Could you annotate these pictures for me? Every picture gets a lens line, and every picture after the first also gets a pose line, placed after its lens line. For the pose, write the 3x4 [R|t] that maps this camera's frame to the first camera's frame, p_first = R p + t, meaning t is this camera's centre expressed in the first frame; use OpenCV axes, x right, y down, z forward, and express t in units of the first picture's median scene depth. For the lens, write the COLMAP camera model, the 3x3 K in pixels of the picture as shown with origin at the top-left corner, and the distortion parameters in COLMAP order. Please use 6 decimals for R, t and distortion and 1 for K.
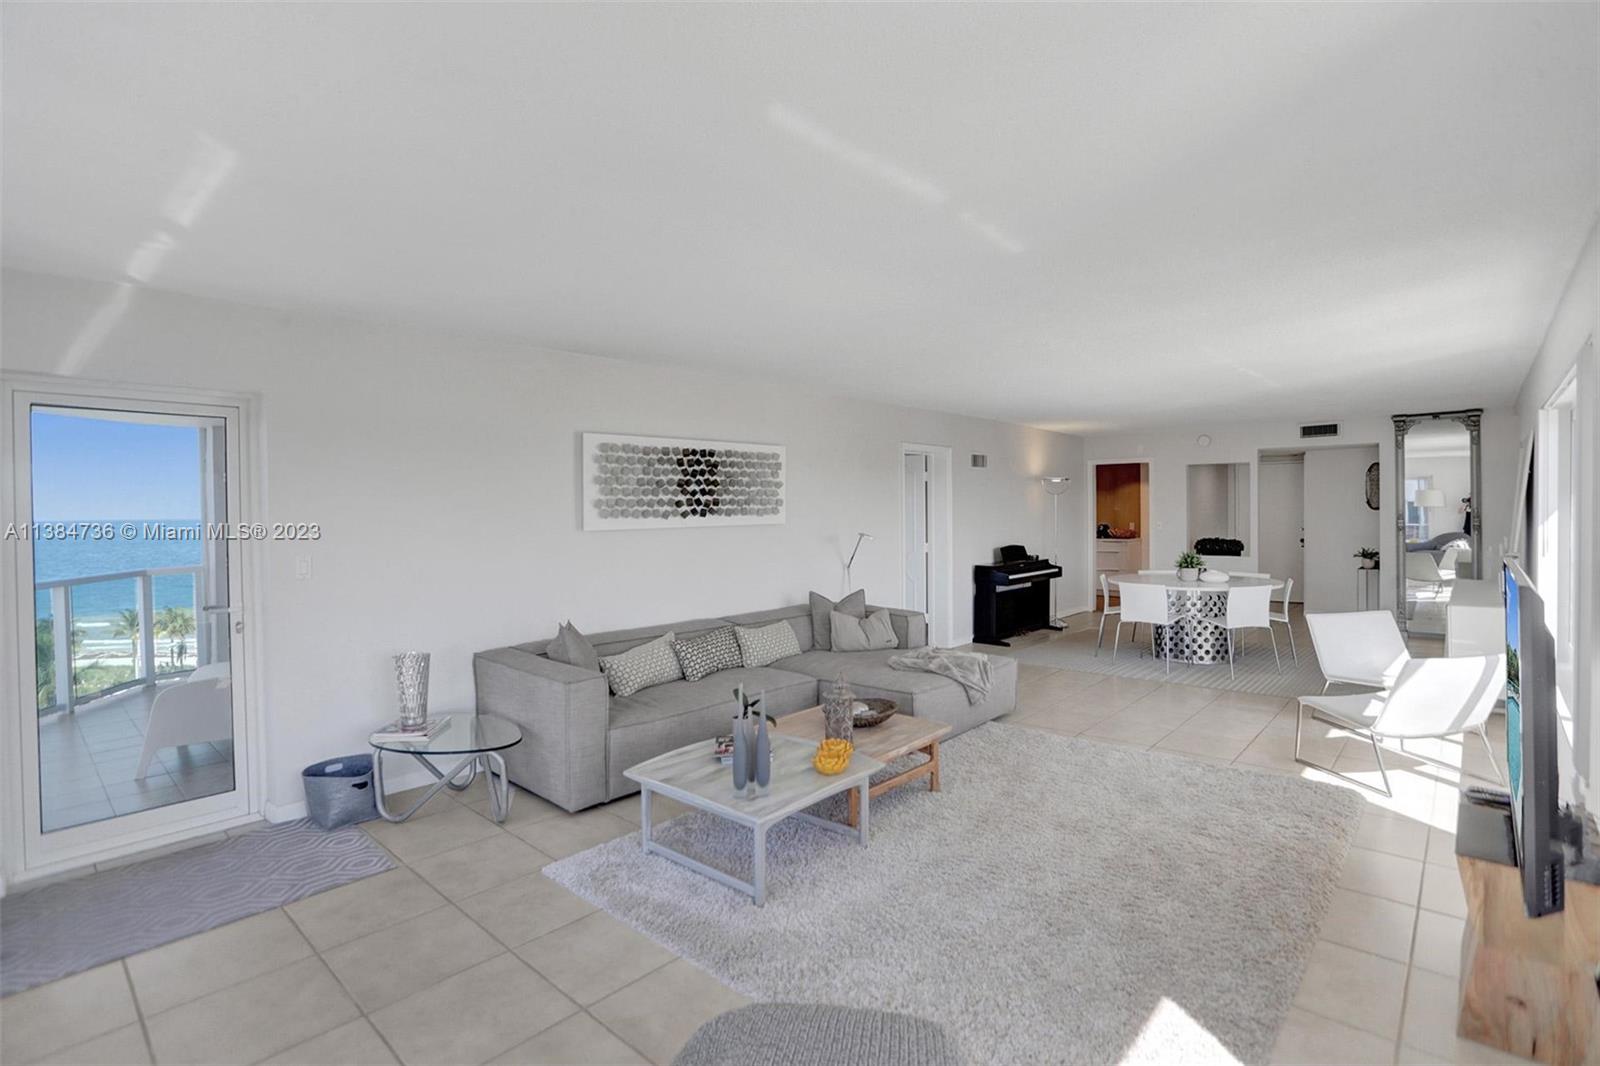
lens RADIAL K [[757.7, 0, 793.2], [0, 757.7, 518.3], [0, 0, 1]] dist [-0.032947, 0.006403]
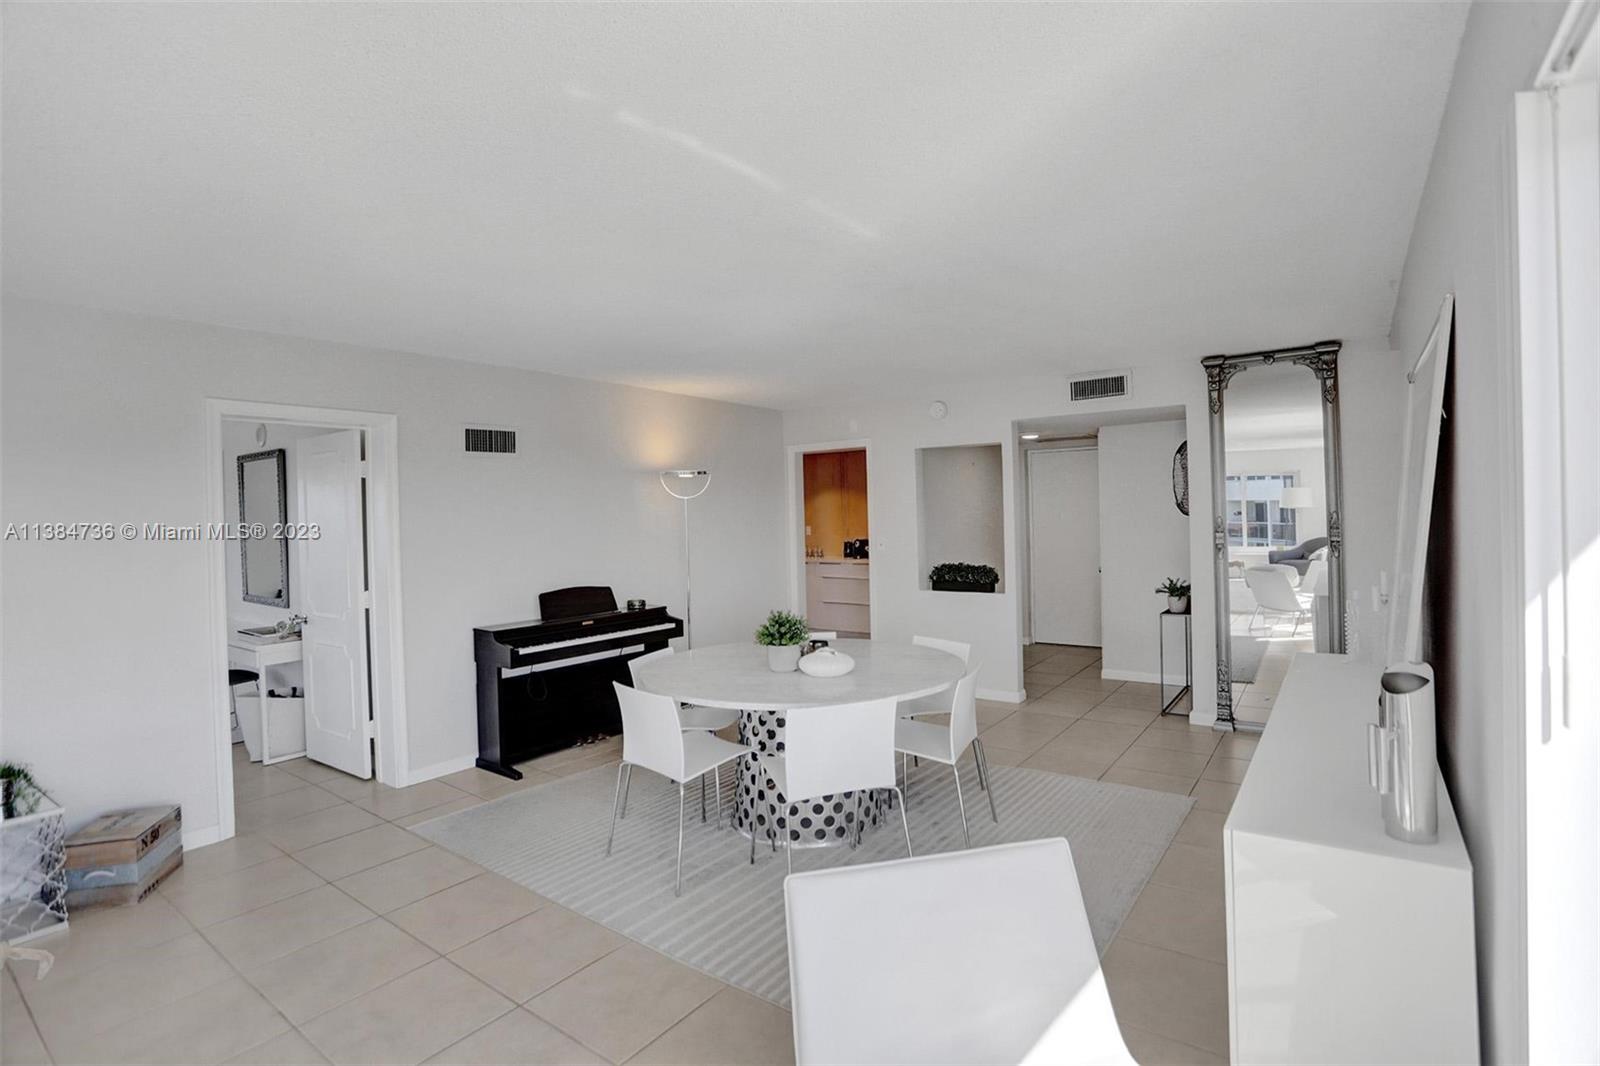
lens RADIAL K [[757.7, 0, 808.9], [0, 757.7, 521.6], [0, 0, 1]] dist [-0.032947, 0.006403]
pose [[0.993434, -0.012754, 0.113692, 0.403884], [0.013154, 0.999910, -0.002763, -0.009887], [-0.113647, 0.004240, 0.993512, 0.420031]]
